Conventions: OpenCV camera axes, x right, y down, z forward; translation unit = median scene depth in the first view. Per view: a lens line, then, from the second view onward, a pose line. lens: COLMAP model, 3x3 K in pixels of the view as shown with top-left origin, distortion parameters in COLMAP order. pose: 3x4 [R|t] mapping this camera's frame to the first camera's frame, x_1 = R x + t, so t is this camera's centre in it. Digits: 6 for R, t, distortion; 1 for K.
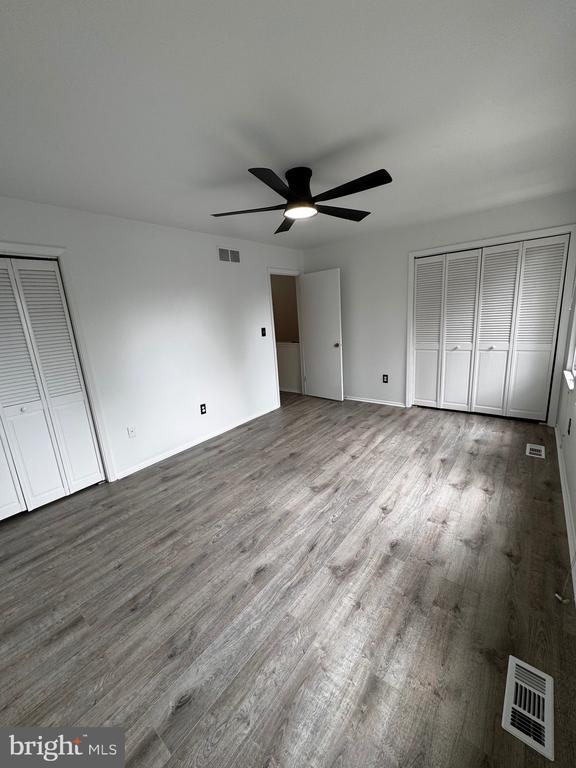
lens RADIAL K [[306.6, 0, 286.9], [0, 306.6, 384.6], [0, 0, 1]] dist [-0.001850, -0.000044]
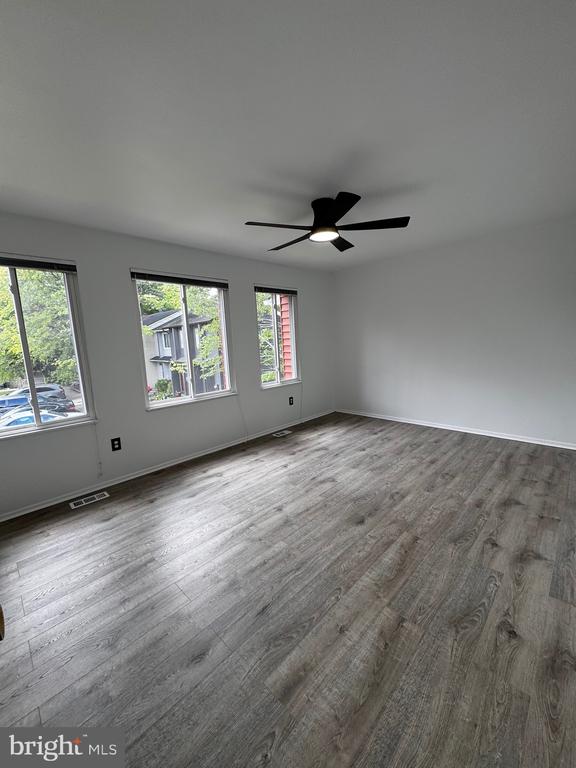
lens RADIAL K [[306.6, 0, 286.9], [0, 306.6, 384.6], [0, 0, 1]] dist [-0.001850, -0.000044]
pose [[-0.987641, 0.099589, 0.121024, 0.087799], [0.136552, 0.925776, 0.352550, -0.420799], [-0.076931, 0.364719, -0.927934, 2.009966]]
